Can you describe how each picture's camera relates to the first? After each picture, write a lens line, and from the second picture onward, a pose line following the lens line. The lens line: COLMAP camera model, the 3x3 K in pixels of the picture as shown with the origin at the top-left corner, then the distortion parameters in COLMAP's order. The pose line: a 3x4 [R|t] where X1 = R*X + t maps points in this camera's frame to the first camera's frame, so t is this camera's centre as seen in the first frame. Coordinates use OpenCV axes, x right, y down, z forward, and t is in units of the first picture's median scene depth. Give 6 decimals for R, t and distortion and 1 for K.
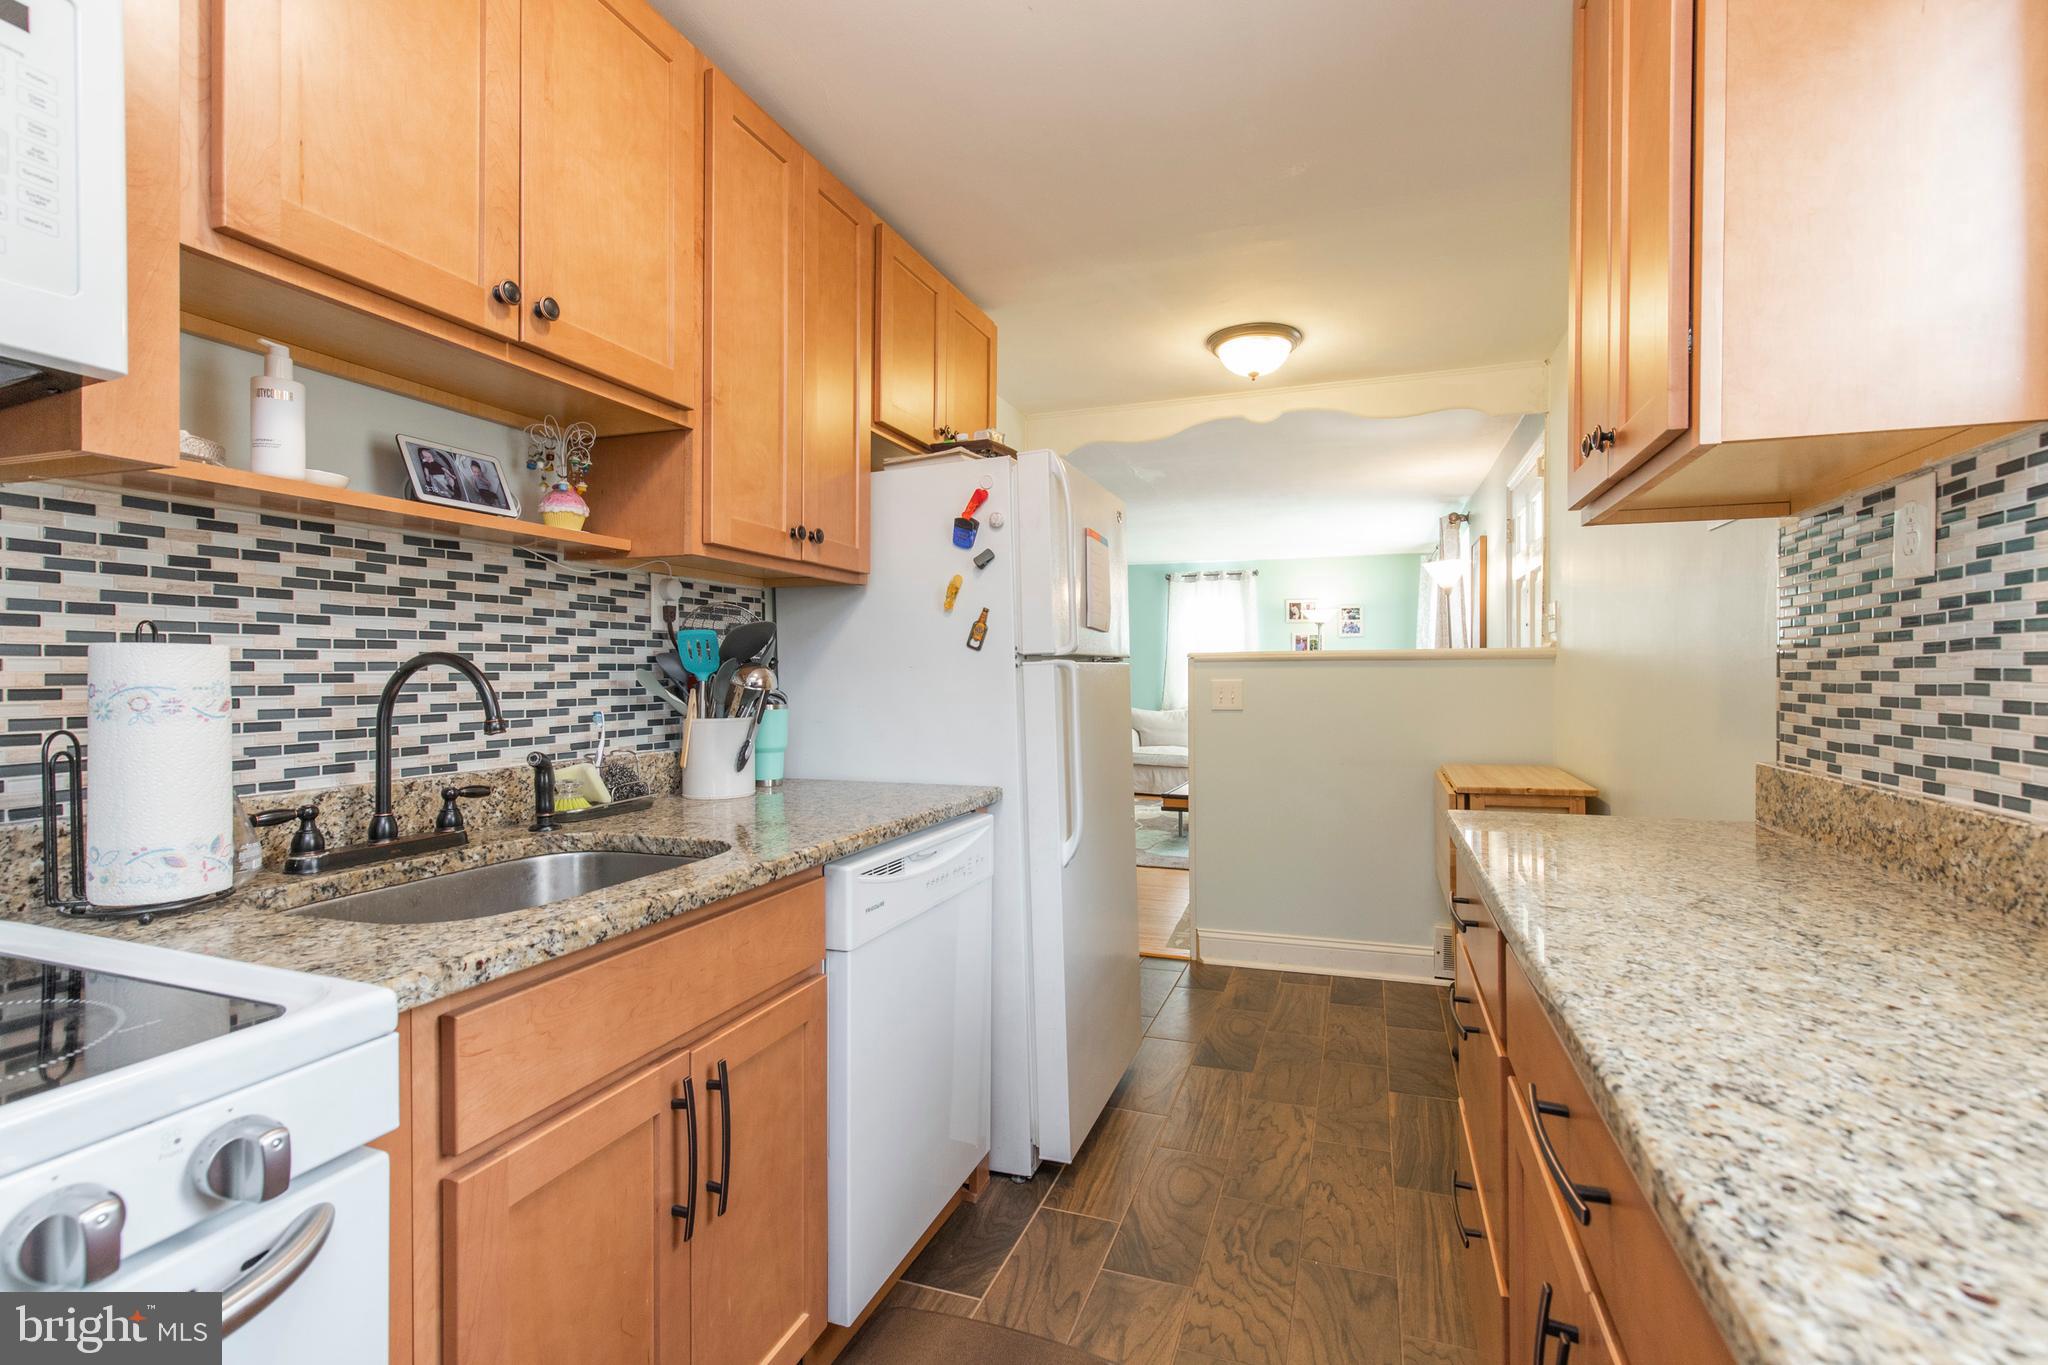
lens RADIAL K [[923.0, 0, 1024.0], [0, 923.0, 682.5], [0, 0, 1]] dist [0.014231, -0.000259]
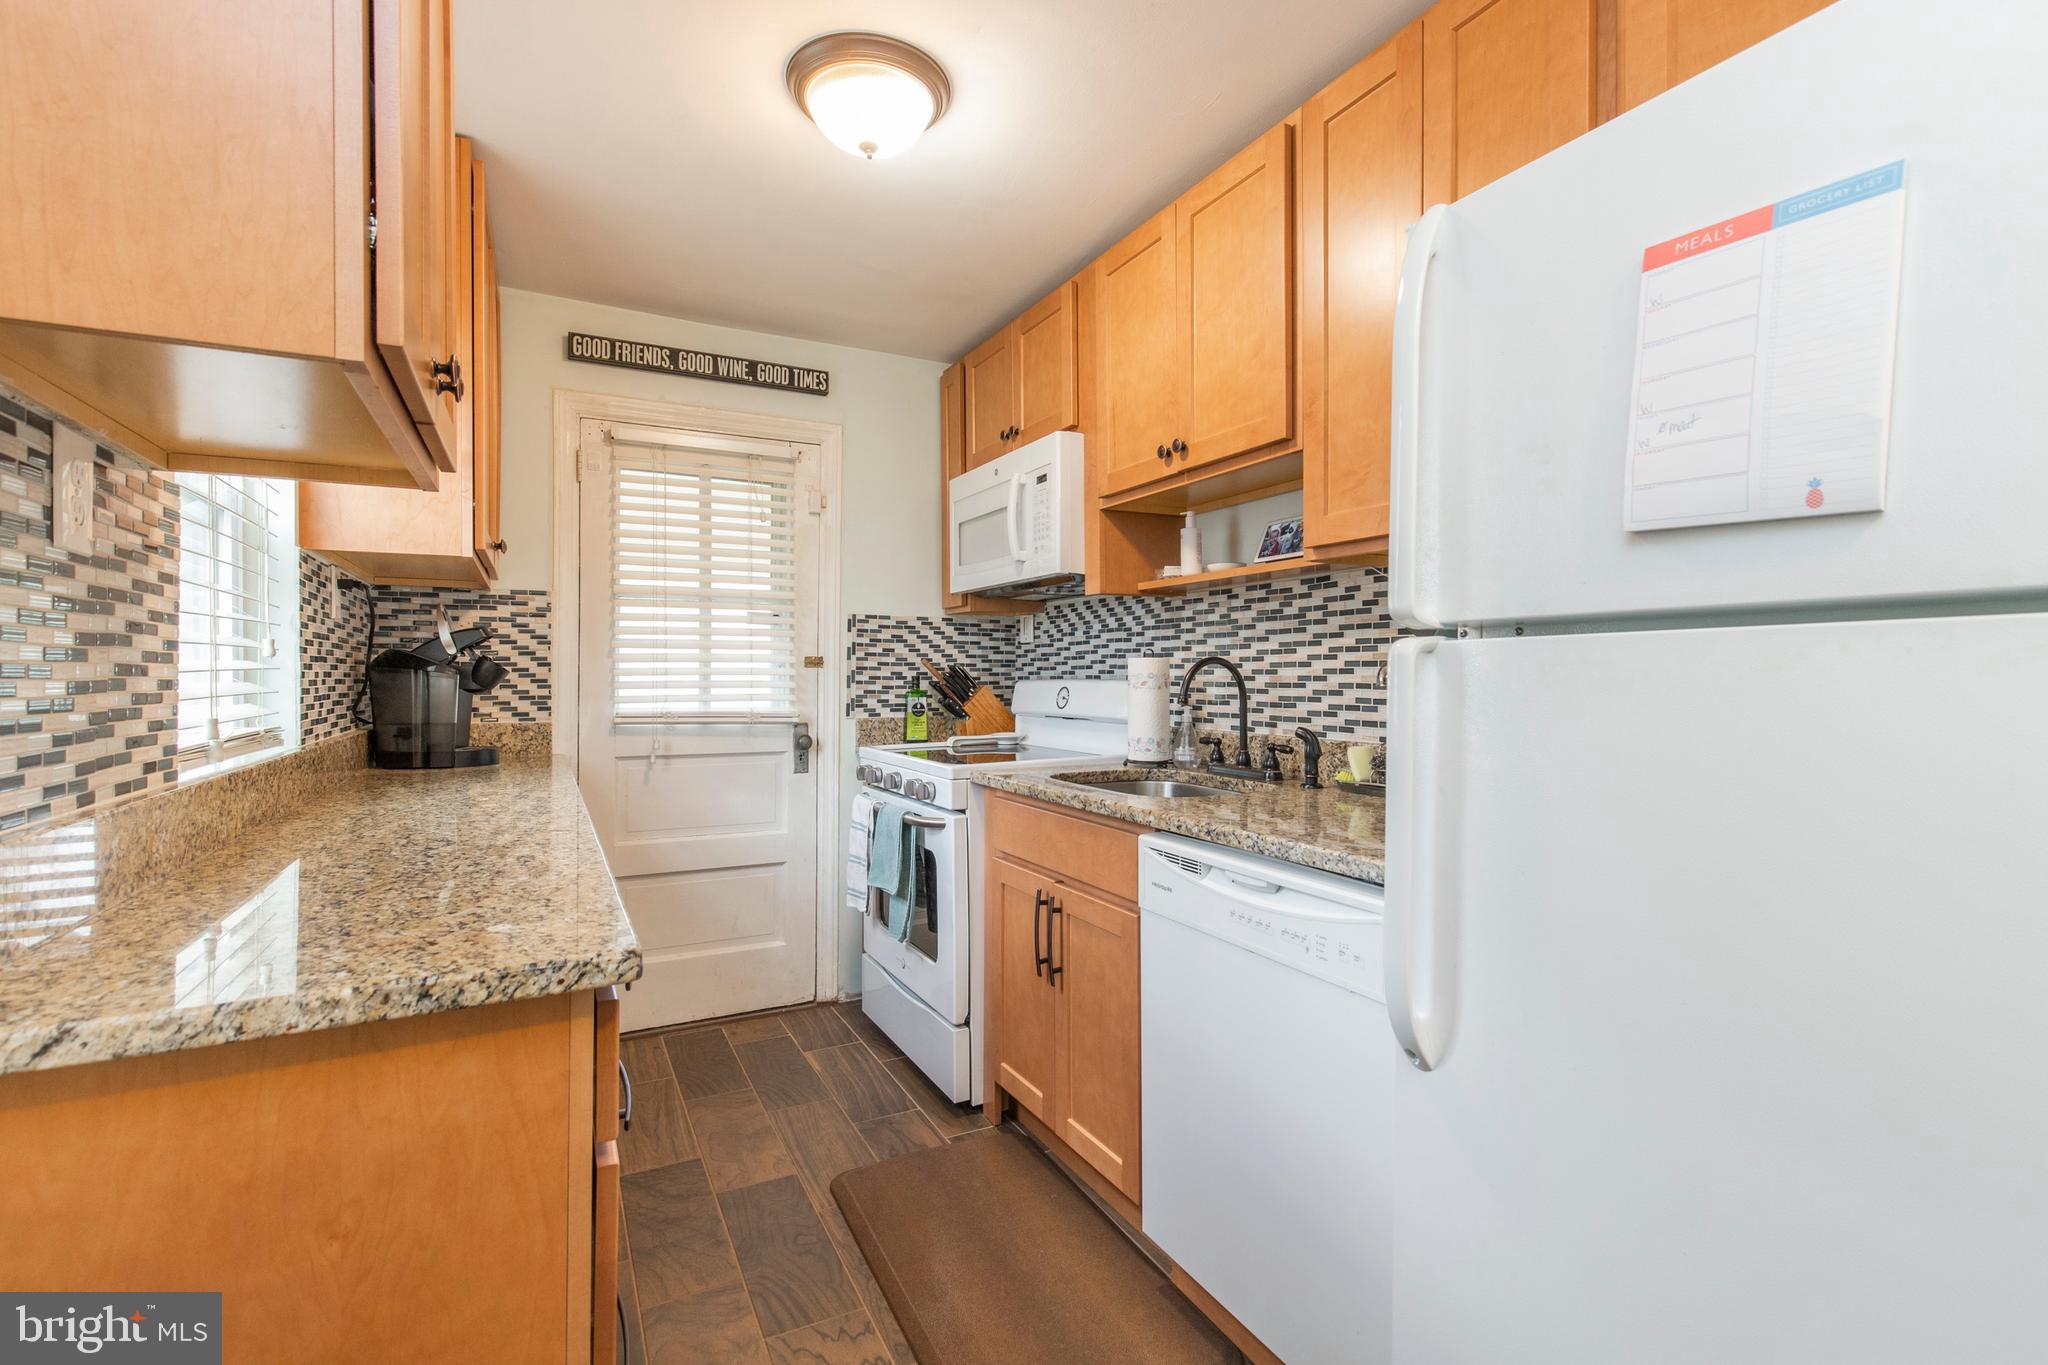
lens RADIAL K [[923.0, 0, 1024.0], [0, 923.0, 682.5], [0, 0, 1]] dist [0.014231, -0.000259]
pose [[-0.670016, 0.009827, -0.742281, 0.790962], [-0.005724, 0.999814, 0.018404, -0.013479], [0.742324, 0.016580, -0.669836, 1.709201]]
